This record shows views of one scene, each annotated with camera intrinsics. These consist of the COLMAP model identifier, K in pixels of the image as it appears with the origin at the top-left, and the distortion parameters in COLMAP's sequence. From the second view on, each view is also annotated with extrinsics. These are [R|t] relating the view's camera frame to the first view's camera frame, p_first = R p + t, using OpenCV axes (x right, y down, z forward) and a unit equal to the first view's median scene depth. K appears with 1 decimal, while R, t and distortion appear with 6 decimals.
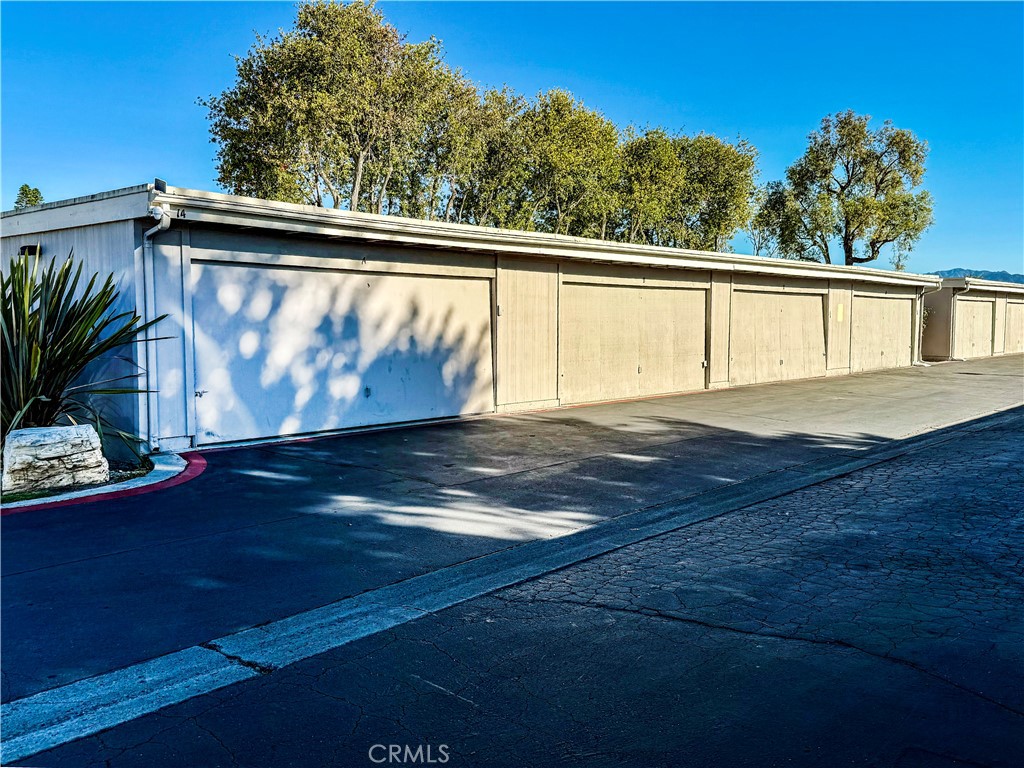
lens RADIAL K [[958.2, 0, 512.0], [0, 958.2, 384.0], [0, 0, 1]] dist [0.256049, -0.635993]
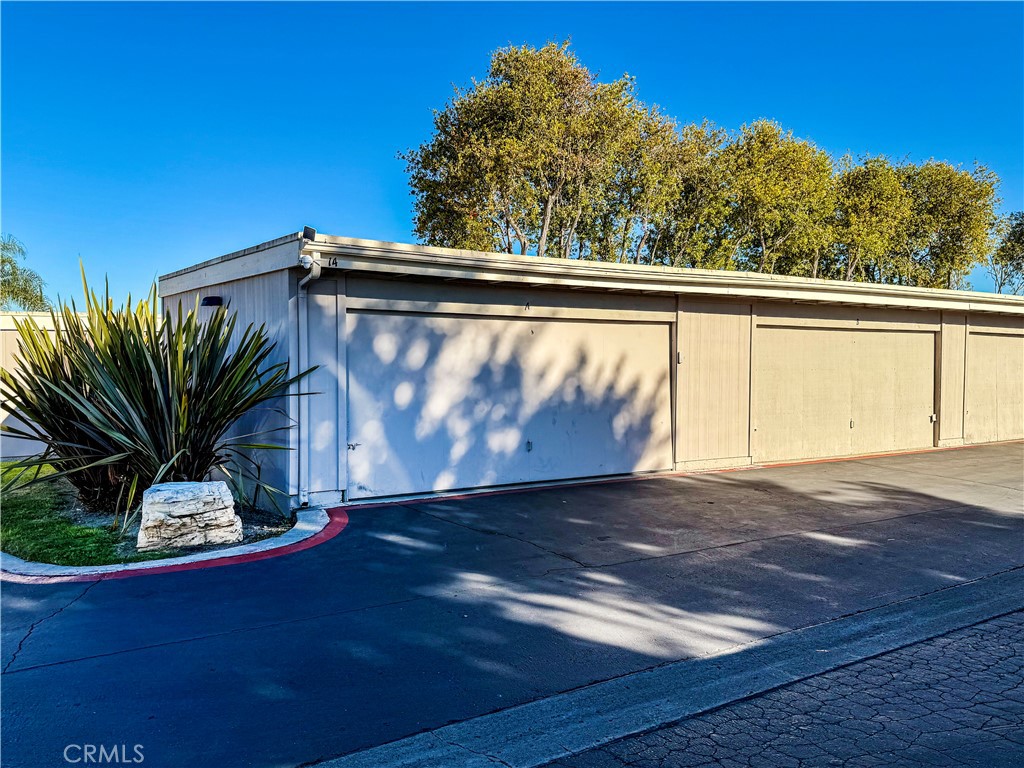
lens RADIAL K [[861.7, 0, 512.0], [0, 861.7, 384.0], [0, 0, 1]] dist [0.192522, -0.424032]
pose [[0.966303, 0.011650, -0.257143, 0.047978], [-0.019868, 0.999371, -0.029386, -0.026404], [0.256639, 0.033504, 0.965926, 0.183618]]
